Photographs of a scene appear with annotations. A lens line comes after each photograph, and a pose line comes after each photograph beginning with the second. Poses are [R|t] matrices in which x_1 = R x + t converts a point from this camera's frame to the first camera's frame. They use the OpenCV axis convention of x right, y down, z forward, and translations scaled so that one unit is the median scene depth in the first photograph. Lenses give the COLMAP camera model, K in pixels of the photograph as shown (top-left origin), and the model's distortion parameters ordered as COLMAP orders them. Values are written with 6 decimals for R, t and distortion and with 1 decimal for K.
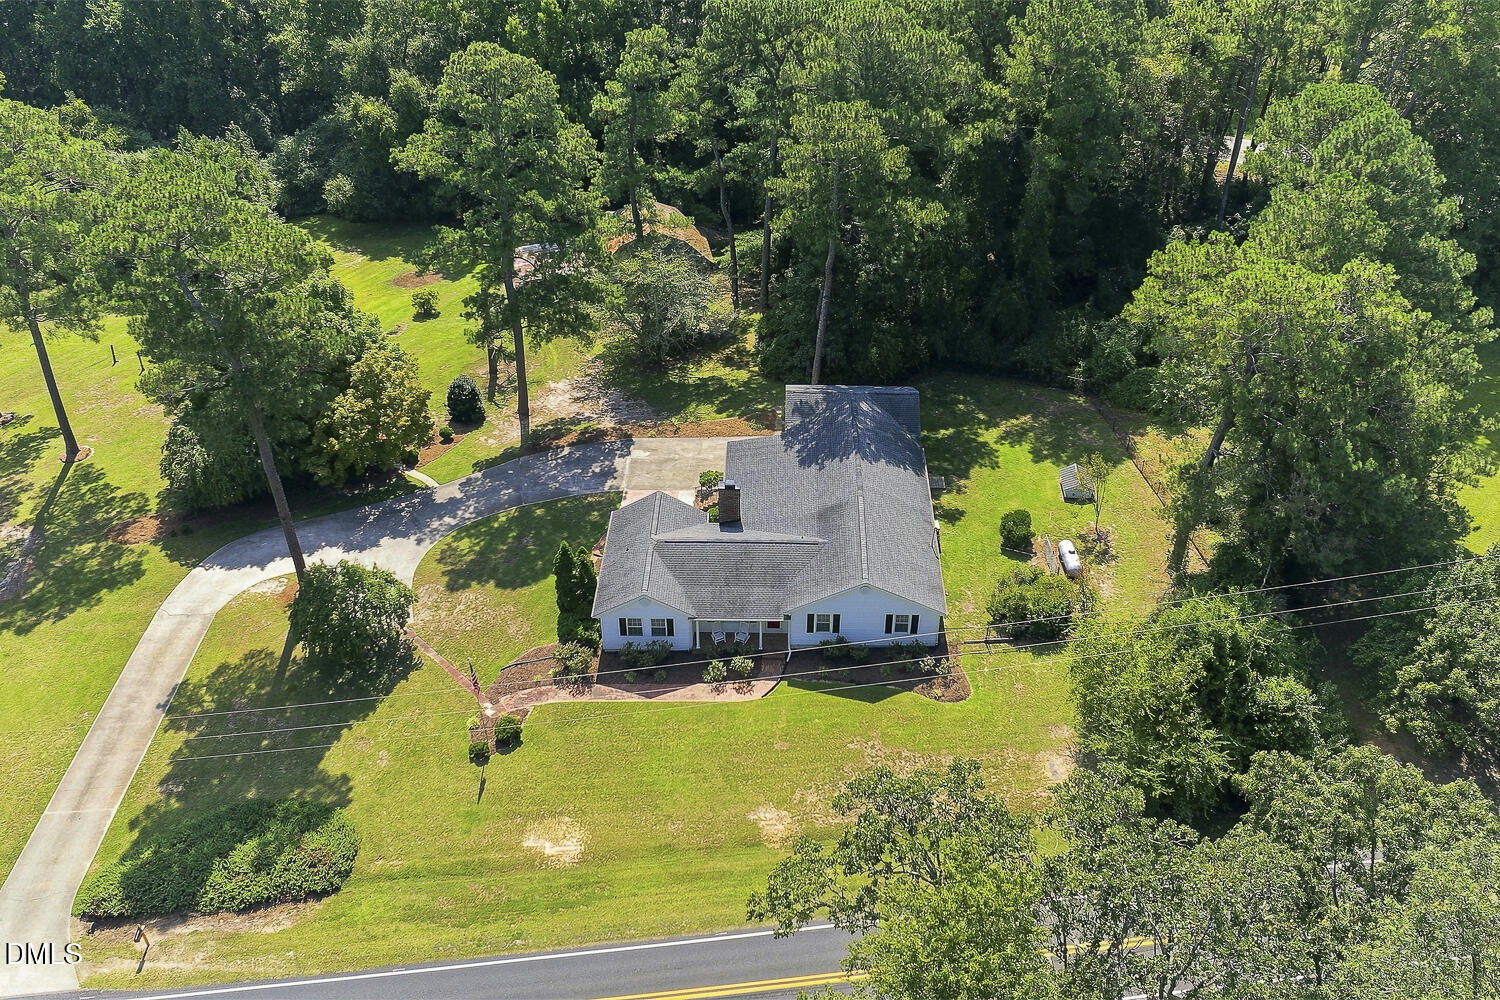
lens RADIAL K [[1236.8, 0, 760.1], [0, 1236.8, 496.7], [0, 0, 1]] dist [0.004915, -0.019145]
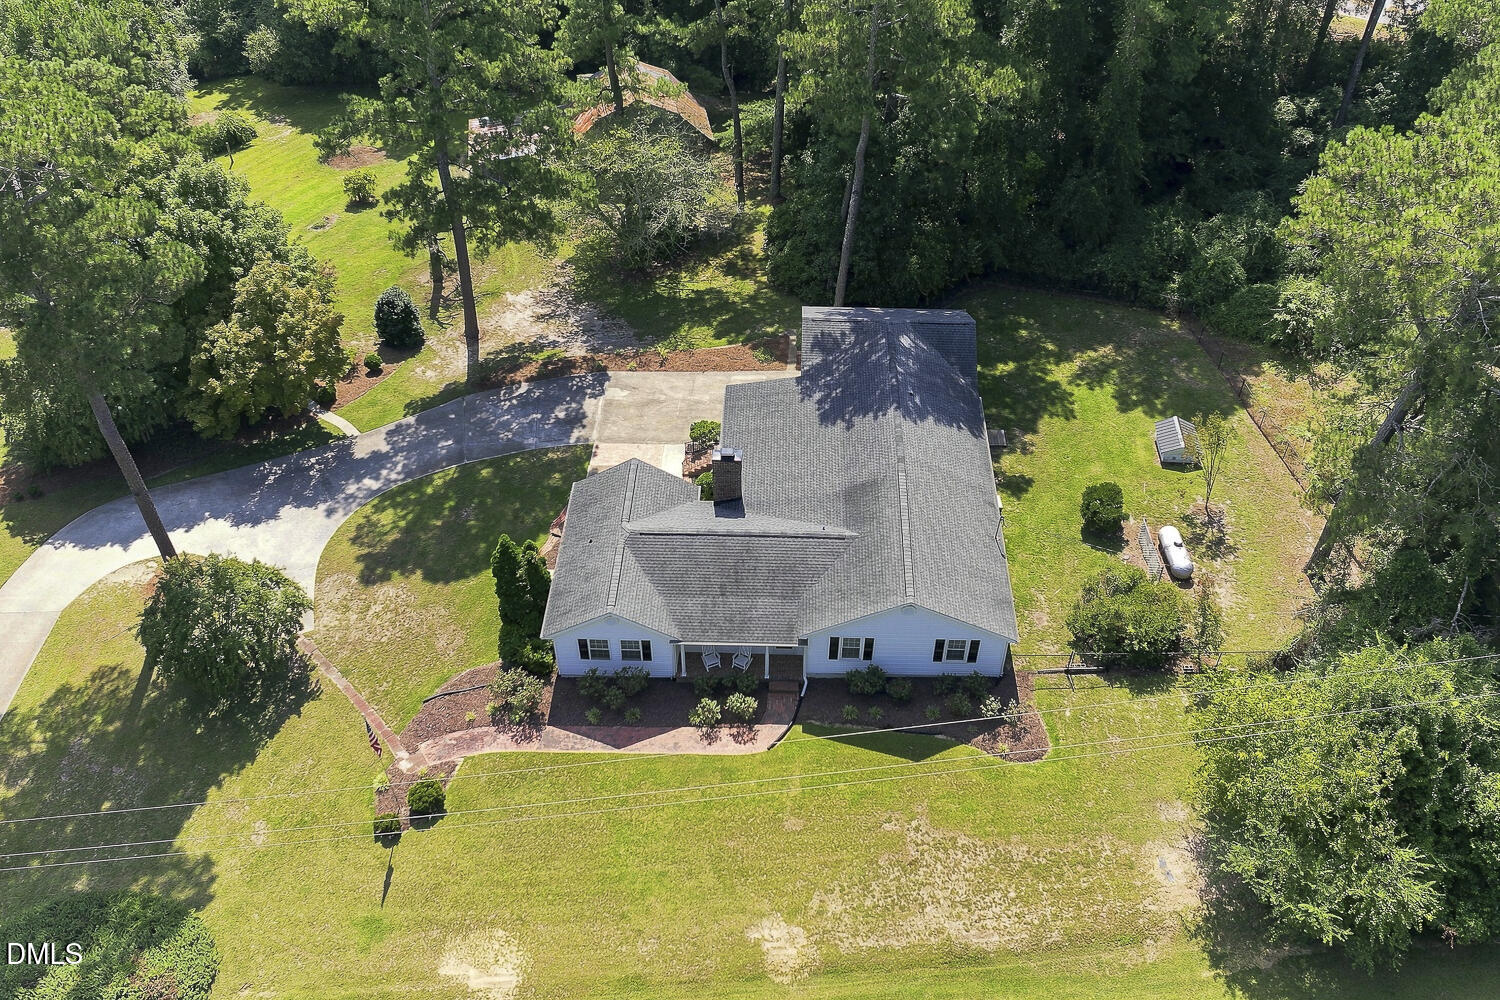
lens RADIAL K [[1236.8, 0, 760.4], [0, 1236.8, 498.2], [0, 0, 1]] dist [0.004915, -0.019145]
pose [[0.999945, 0.008311, -0.006453, 0.000357], [-0.007582, 0.994358, 0.105804, -0.059605], [0.007296, -0.105749, 0.994366, 0.238988]]
